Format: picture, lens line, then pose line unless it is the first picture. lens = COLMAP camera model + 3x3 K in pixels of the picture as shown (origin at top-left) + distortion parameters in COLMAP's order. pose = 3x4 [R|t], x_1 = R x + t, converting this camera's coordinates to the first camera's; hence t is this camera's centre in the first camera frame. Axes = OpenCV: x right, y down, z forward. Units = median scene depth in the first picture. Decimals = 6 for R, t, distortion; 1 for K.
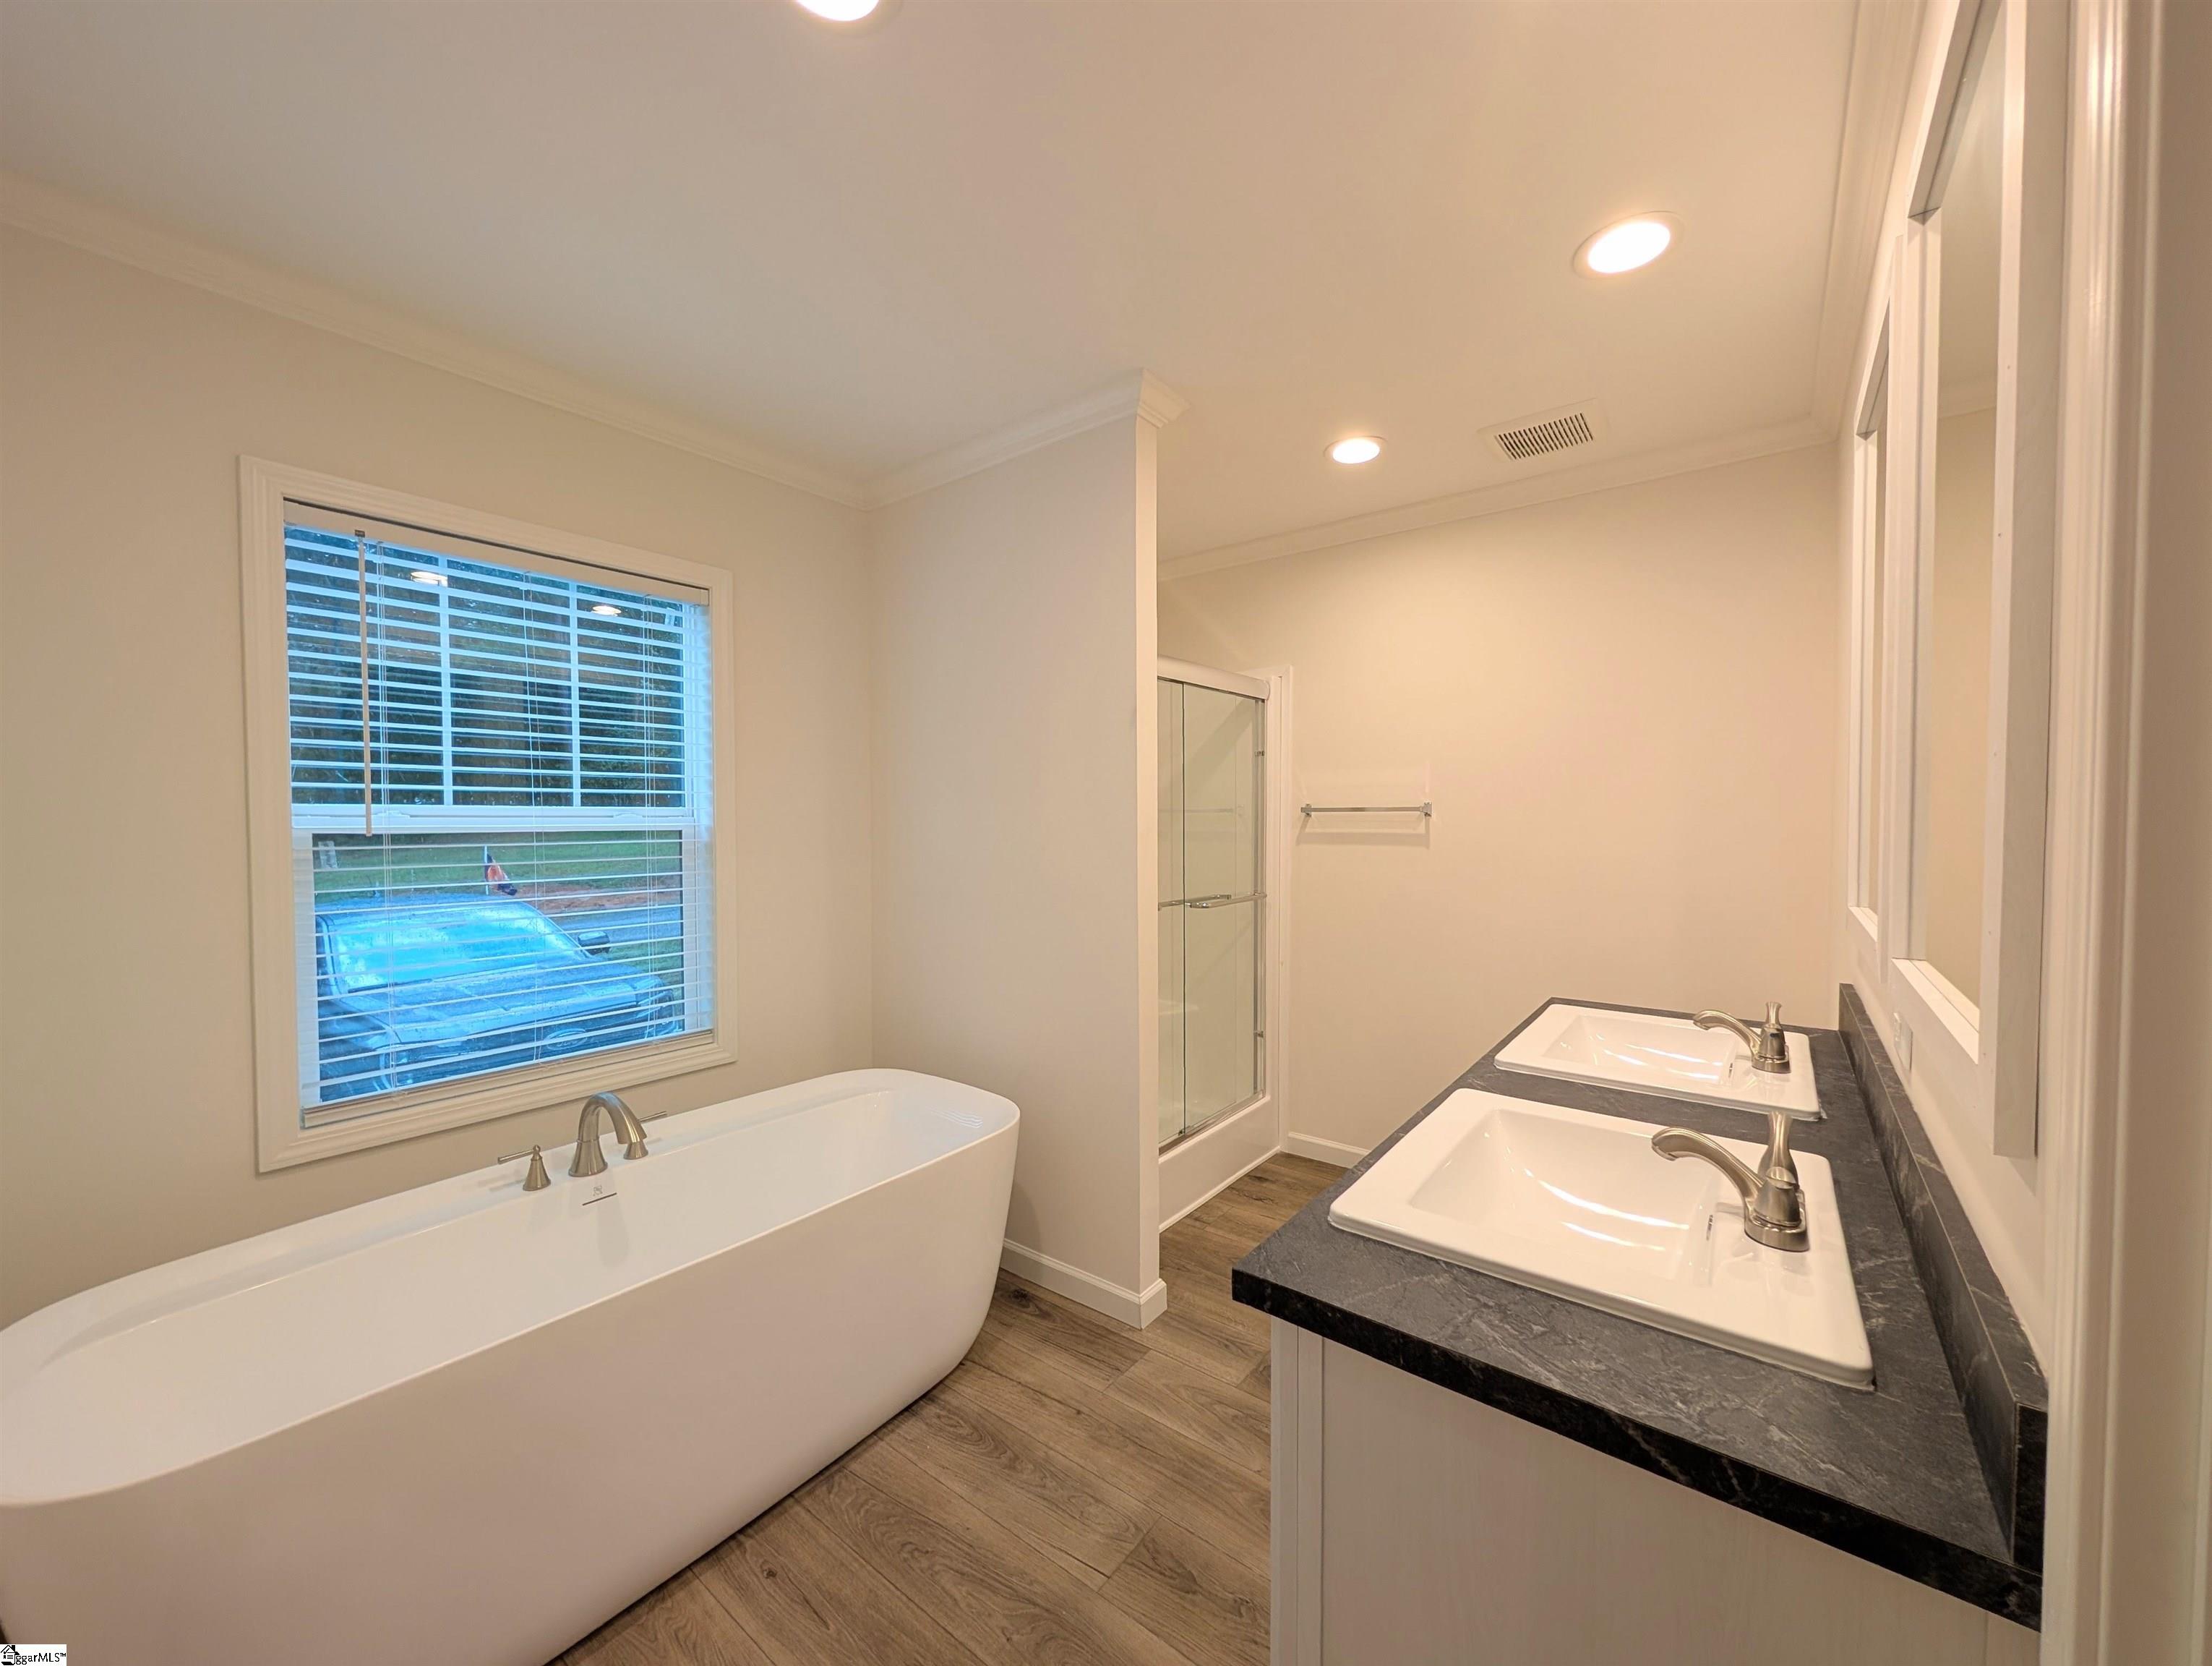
lens RADIAL K [[831.4, 0, 1106.5], [0, 831.4, 843.9], [0, 0, 1]] dist [-0.001836, -0.001028]
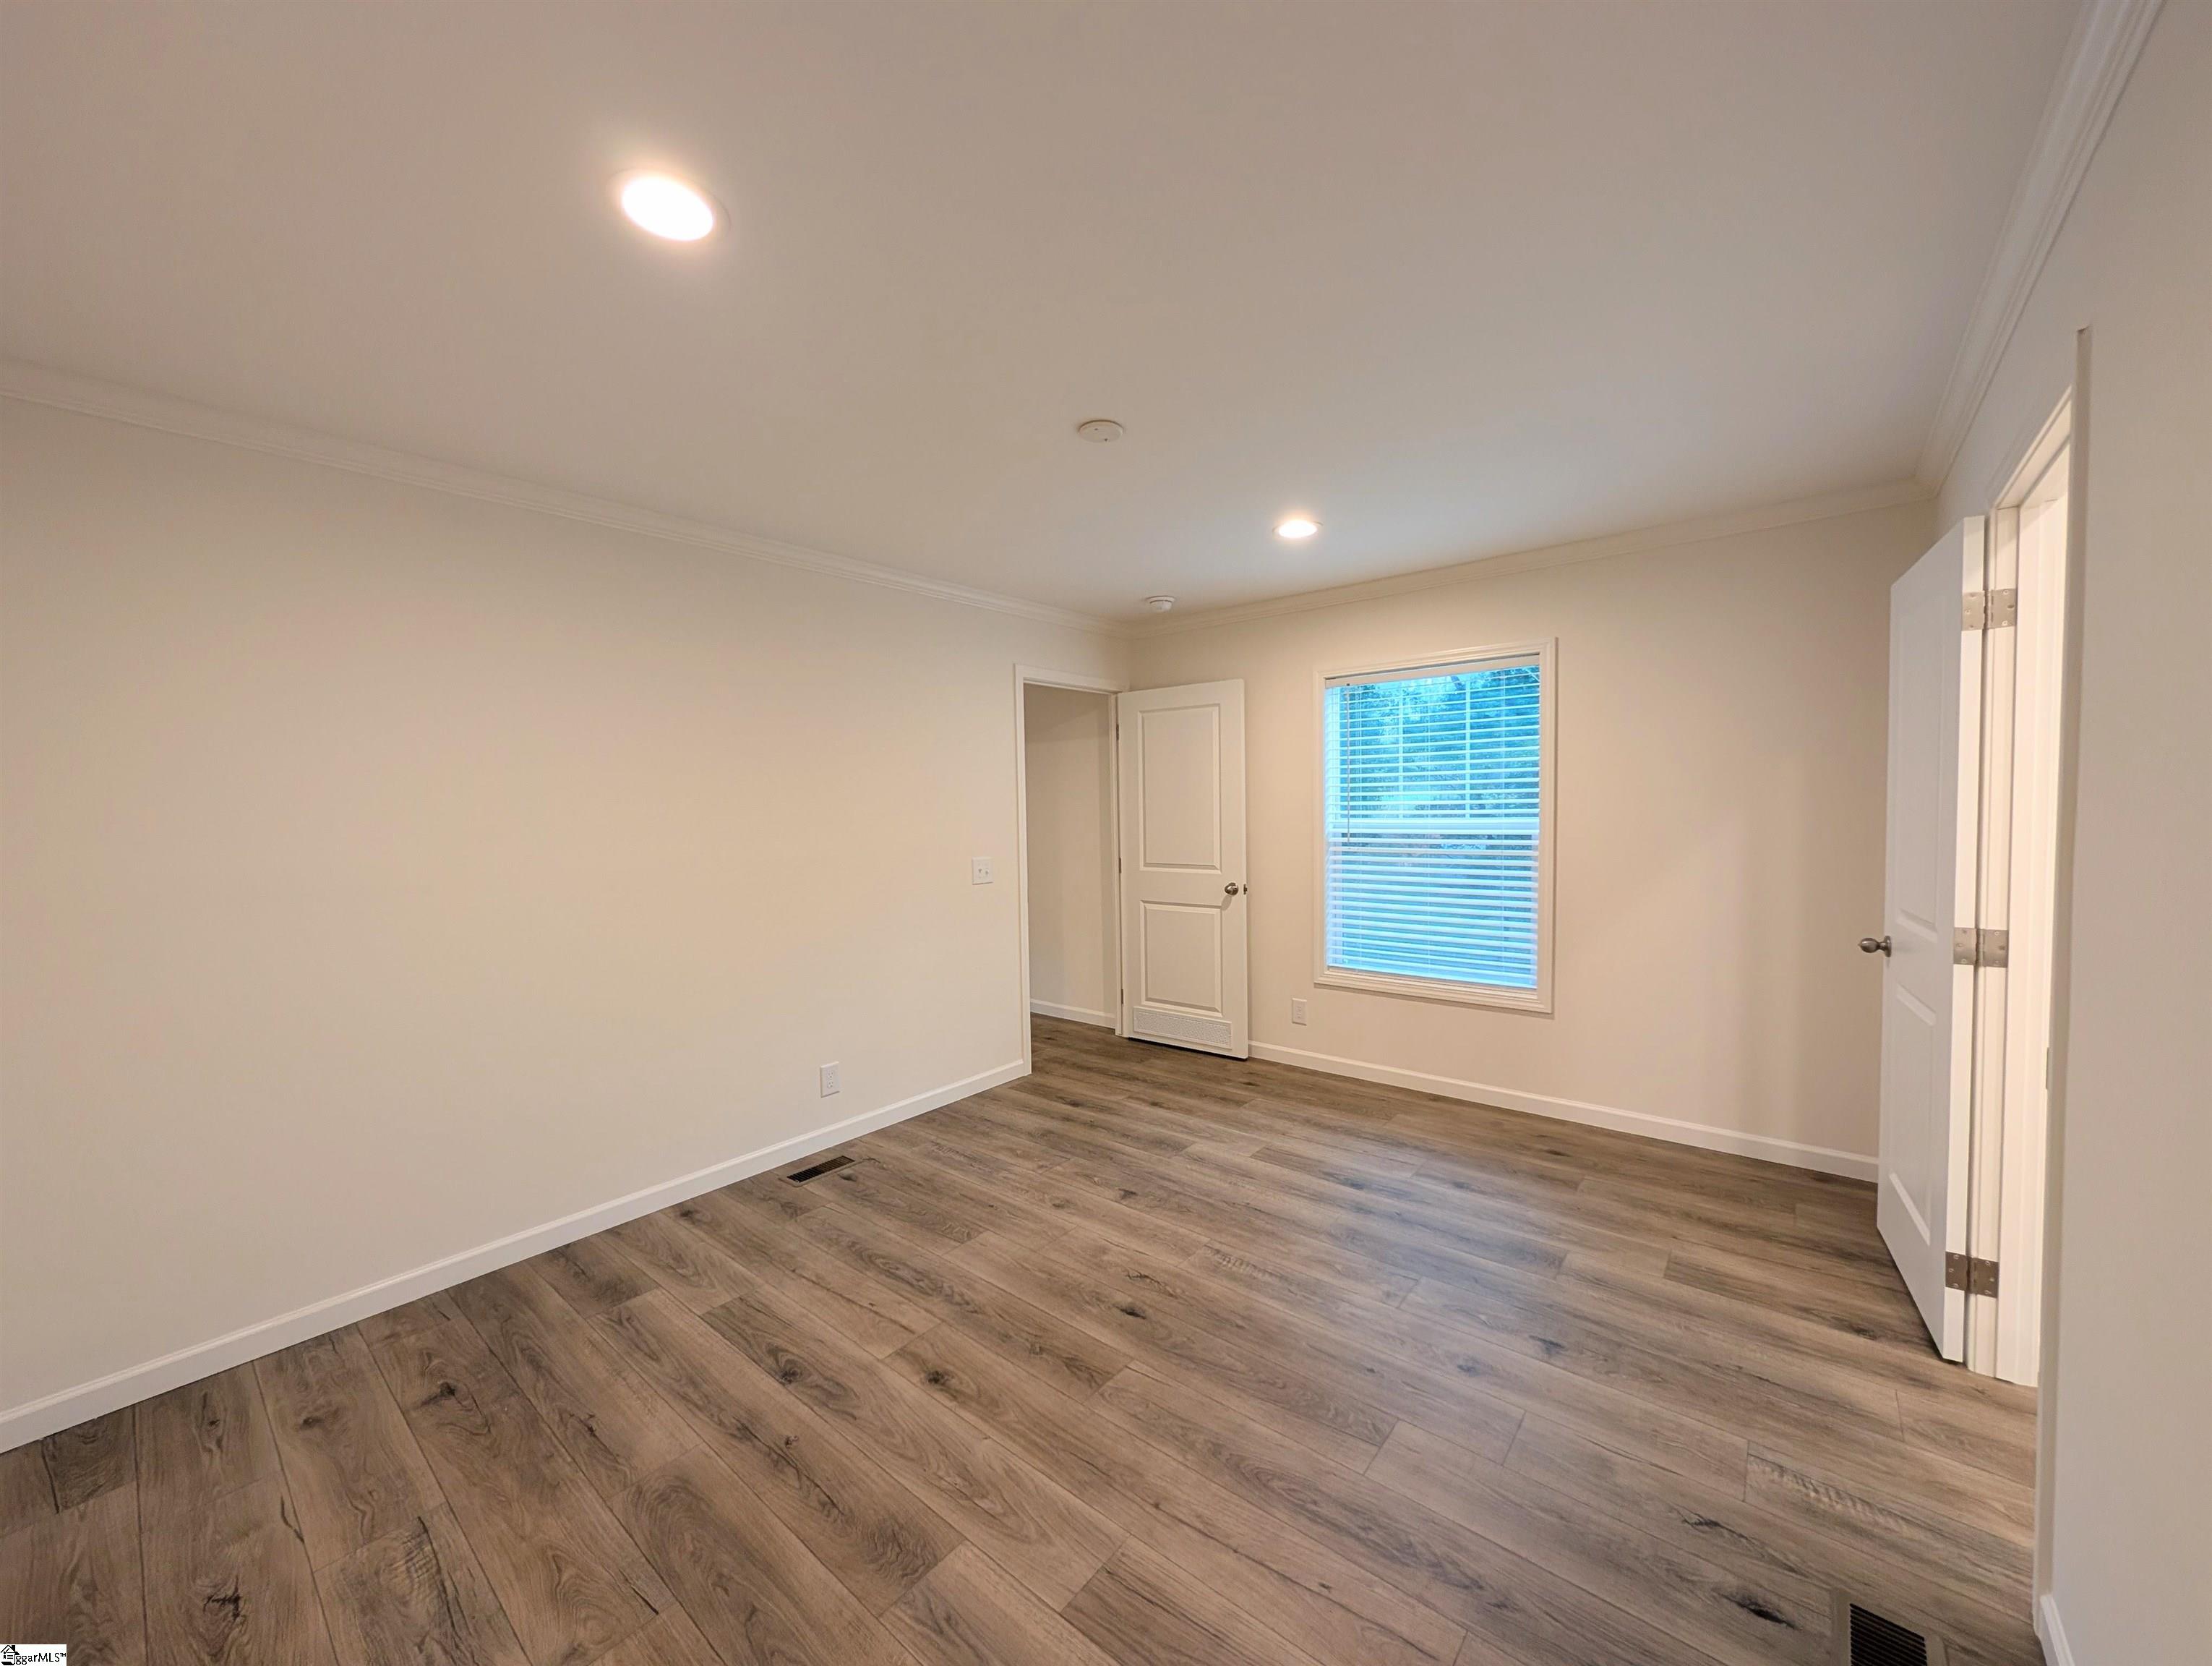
lens RADIAL K [[831.4, 0, 1107.1], [0, 831.4, 834.6], [0, 0, 1]] dist [-0.001836, -0.001028]
pose [[-0.999158, 0.021598, 0.034874, -0.028983], [0.023902, 0.997463, 0.067052, -0.096343], [-0.033338, 0.067829, -0.997140, 1.980022]]
